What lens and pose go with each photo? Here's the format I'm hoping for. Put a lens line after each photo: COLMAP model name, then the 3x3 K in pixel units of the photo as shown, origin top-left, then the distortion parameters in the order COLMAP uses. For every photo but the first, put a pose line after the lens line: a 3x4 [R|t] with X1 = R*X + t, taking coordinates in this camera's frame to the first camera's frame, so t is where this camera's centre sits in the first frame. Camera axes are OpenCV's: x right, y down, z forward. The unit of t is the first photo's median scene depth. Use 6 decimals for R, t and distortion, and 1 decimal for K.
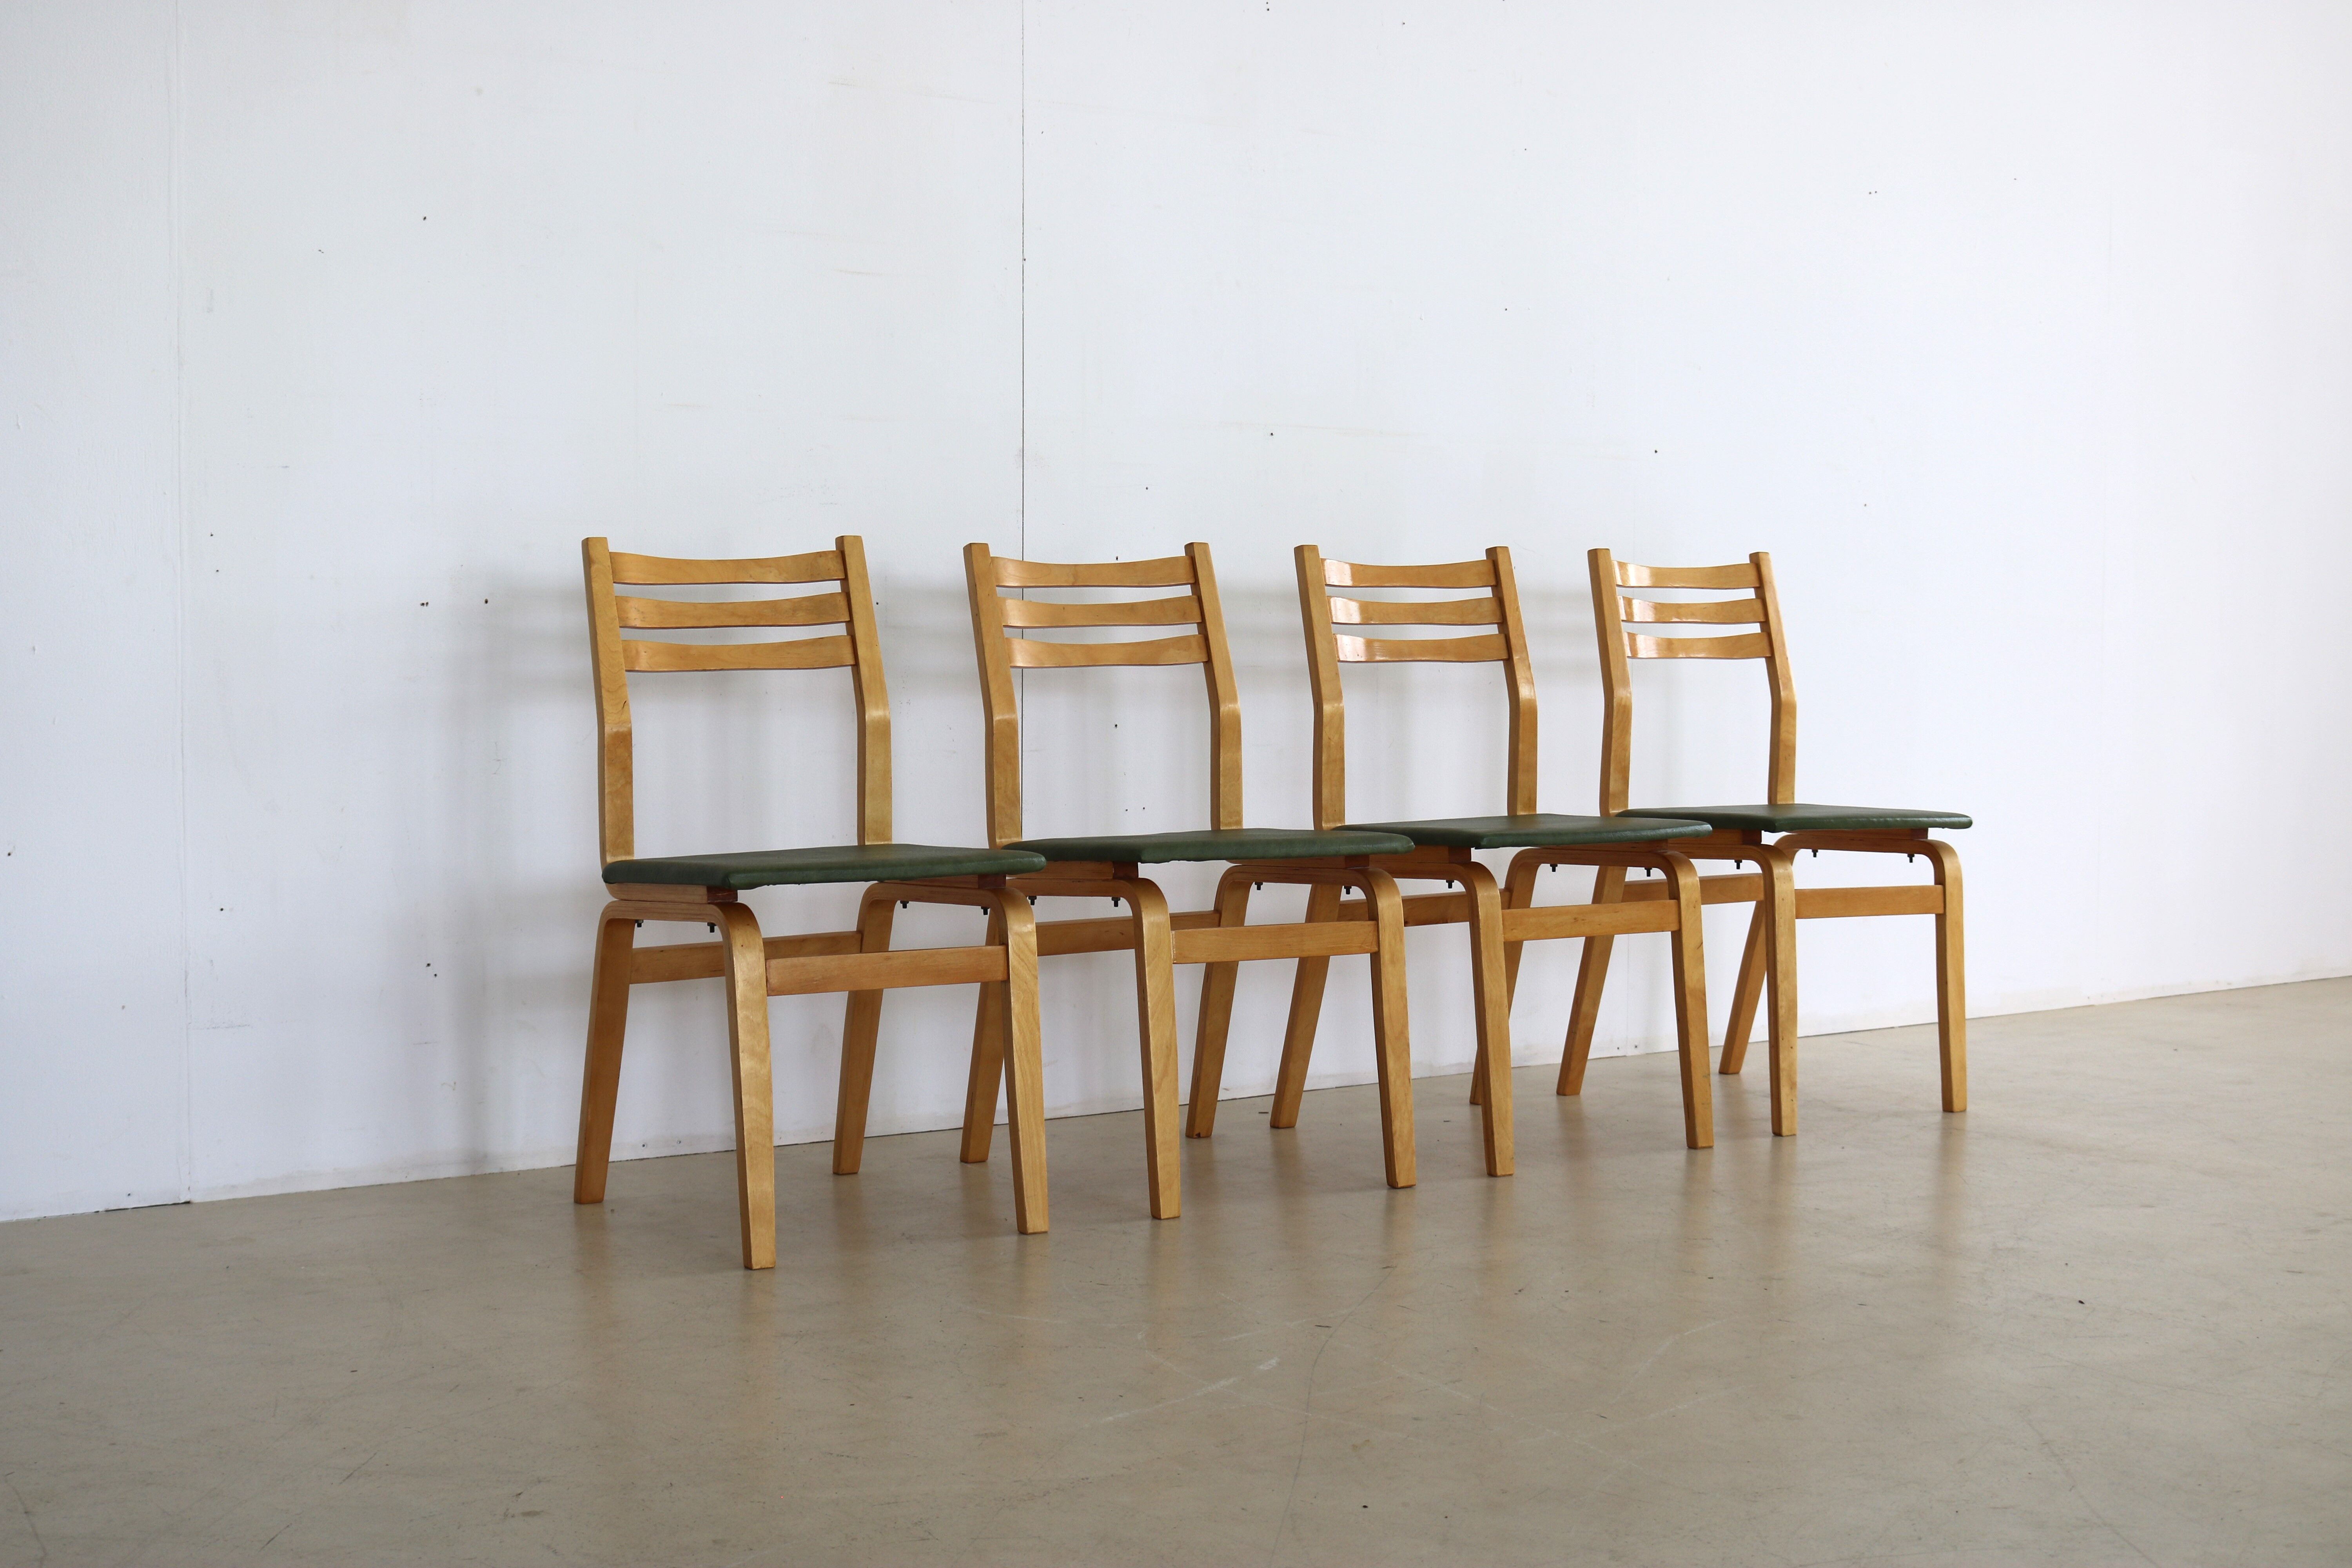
lens RADIAL K [[3282.1, 0, 1198.8], [0, 3282.1, 762.6], [0, 0, 1]] dist [-0.038995, 0.000000]
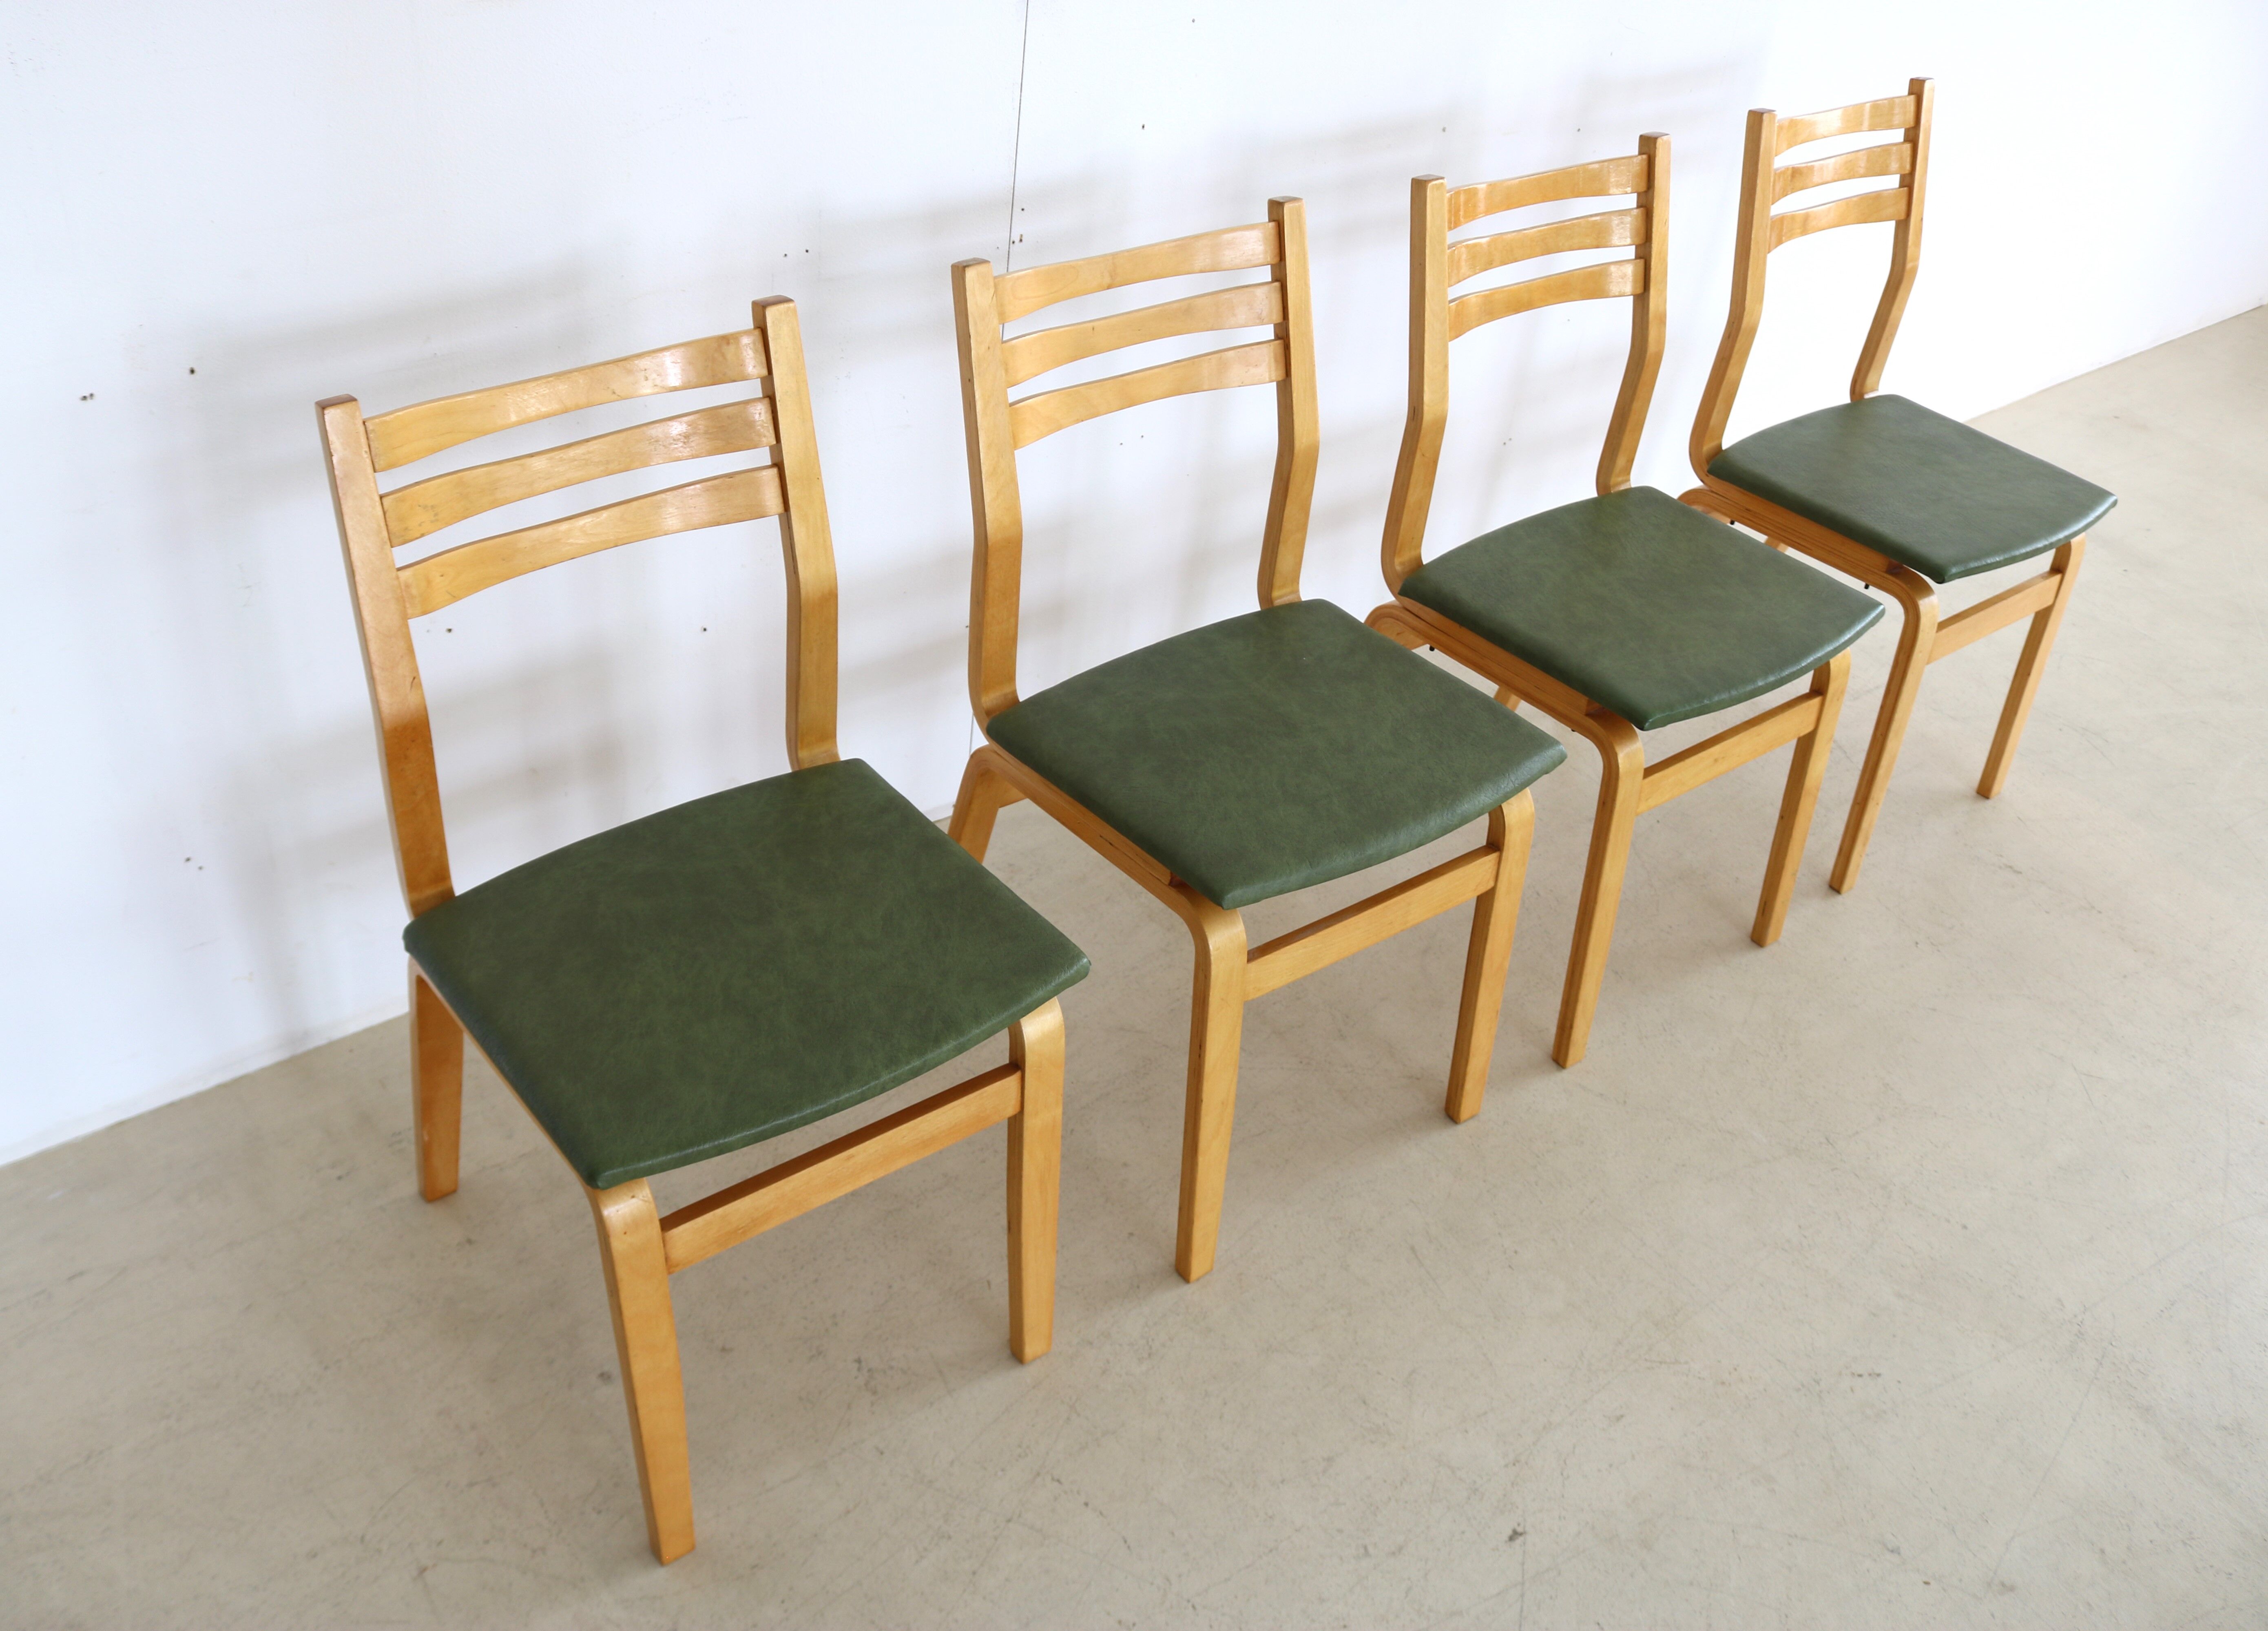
lens RADIAL K [[2023.8, 0, 1060.0], [0, 2023.8, 834.1], [0, 0, 1]] dist [-0.118738, 0.043468]
pose [[0.996231, 0.042010, 0.075893, -0.075858], [-0.077687, 0.821334, 0.565133, -0.196514], [-0.038593, -0.568899, 0.821501, 0.620438]]
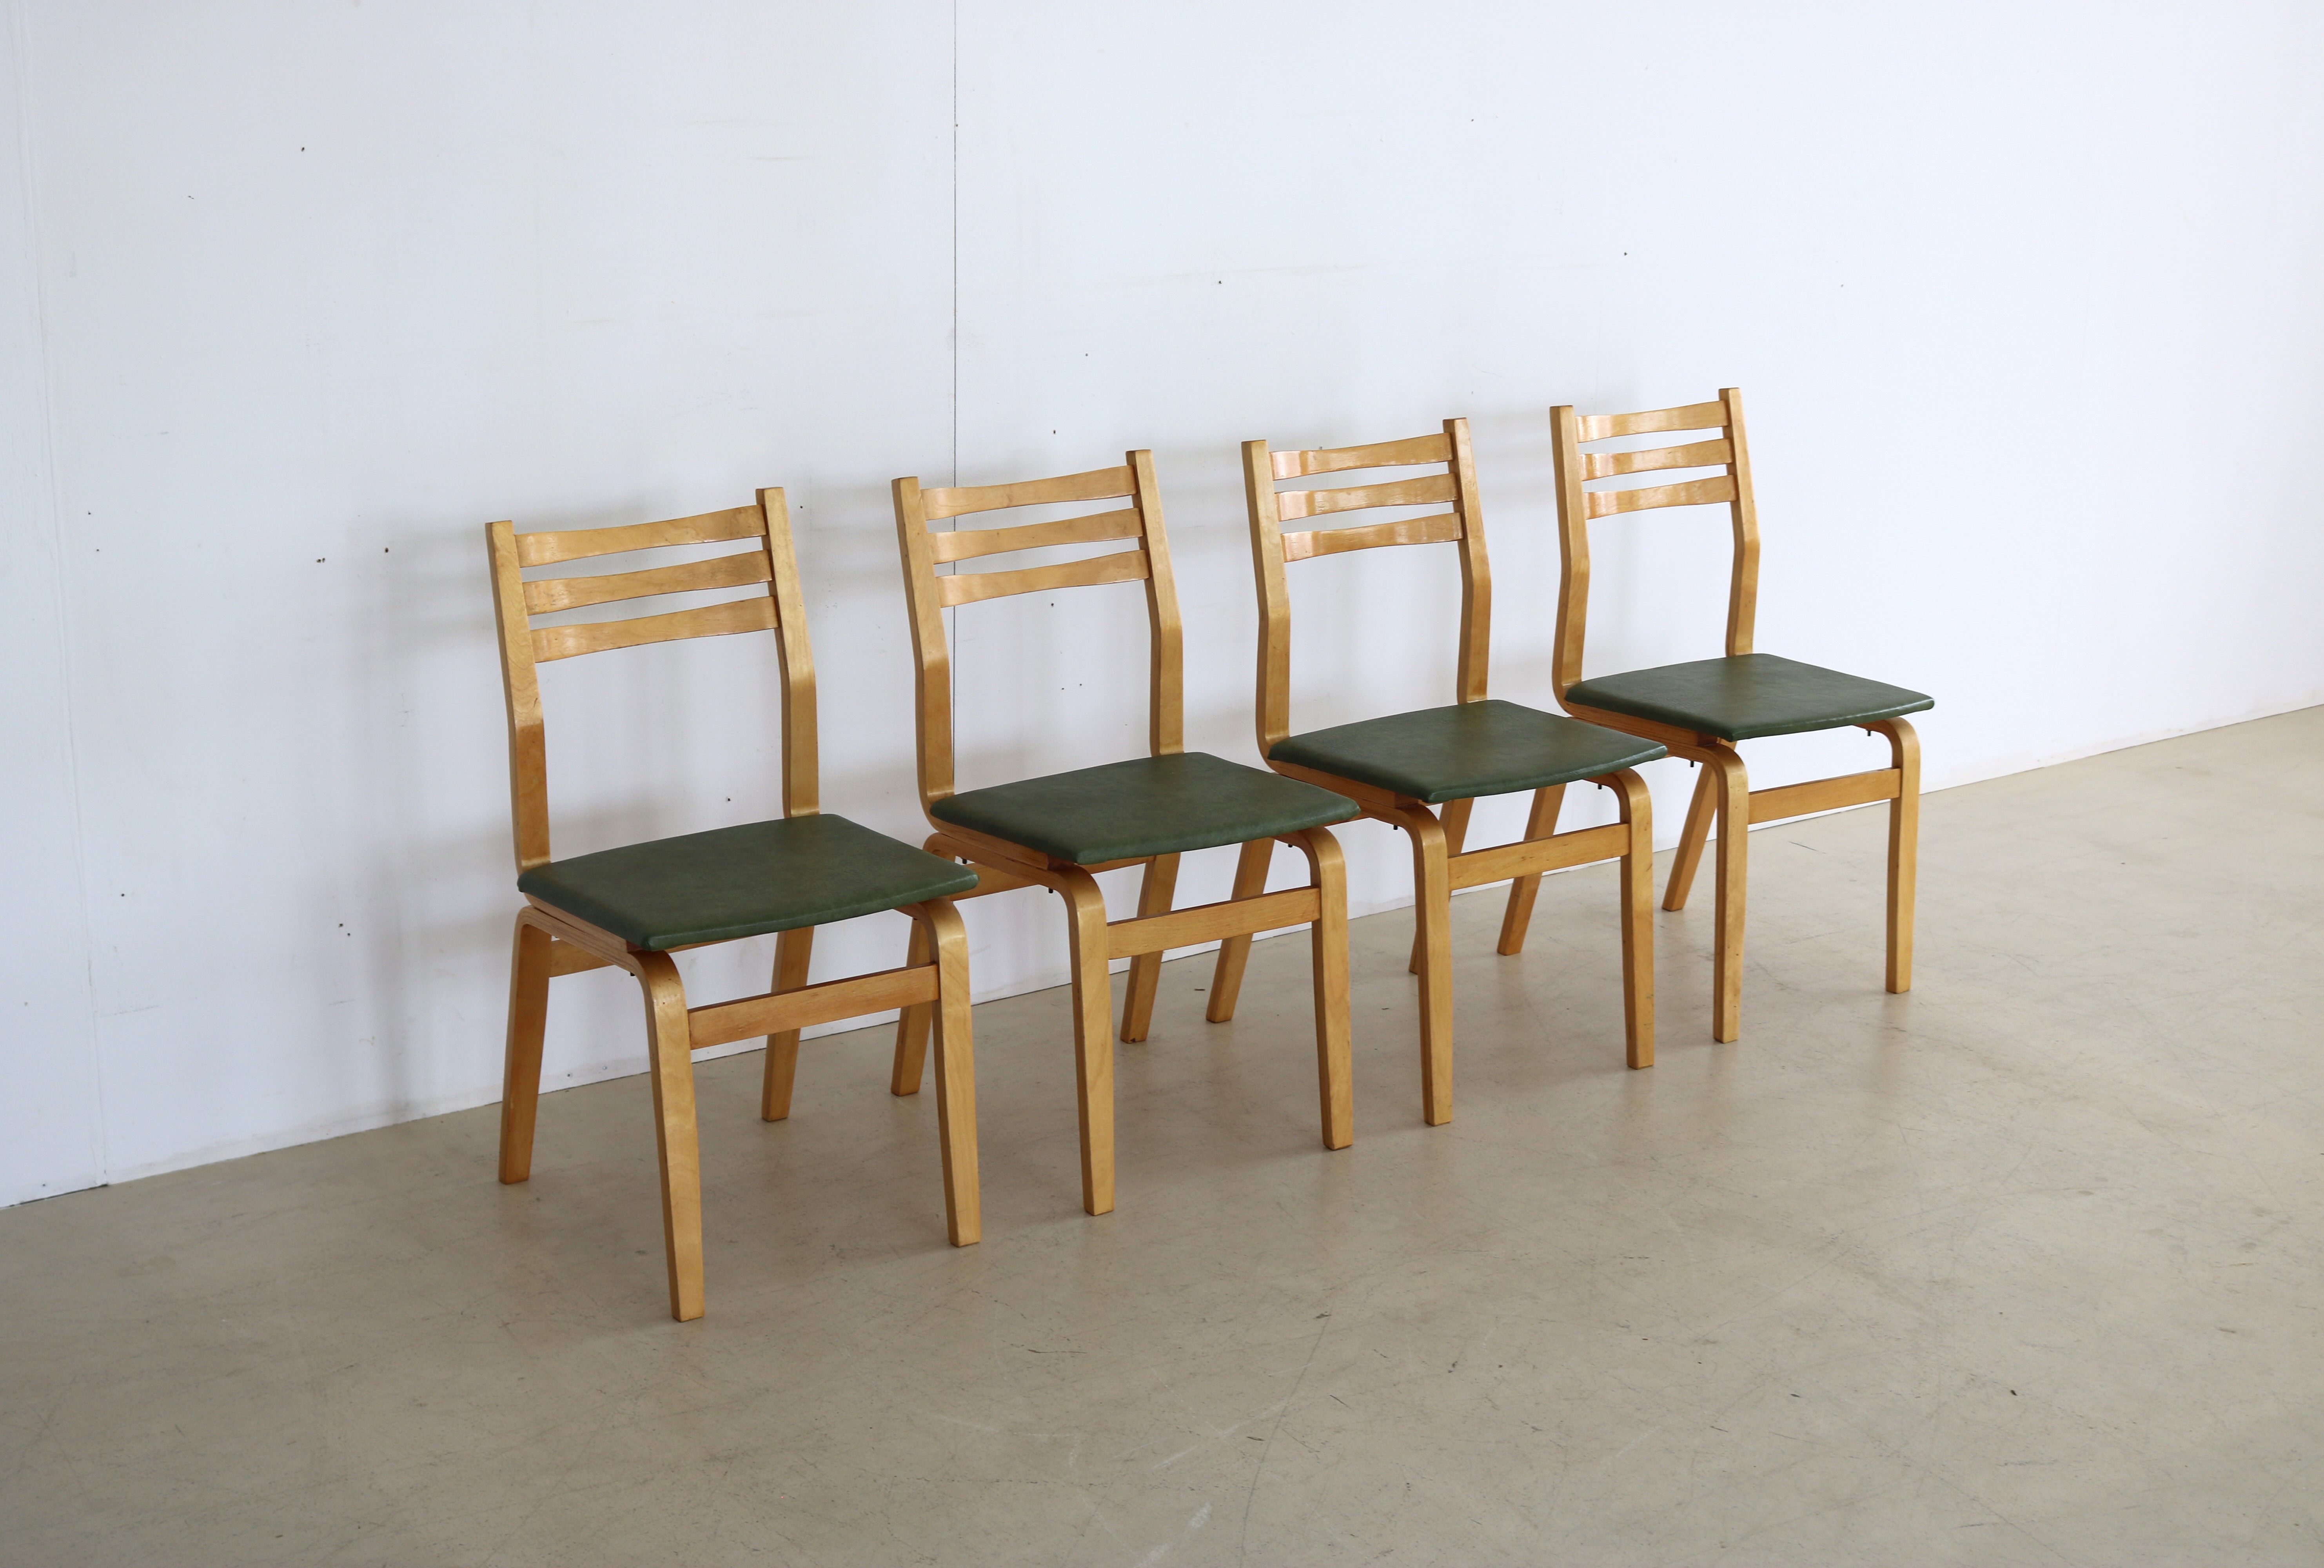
lens RADIAL K [[3282.4, 0, 1204.1], [0, 3282.4, 787.4], [0, 0, 1]] dist [-0.038428, 0.000000]
pose [[0.999695, 0.011454, 0.021859, -0.001413], [-0.016017, 0.974998, 0.221635, -0.190932], [-0.018773, -0.221918, 0.974885, 0.057627]]
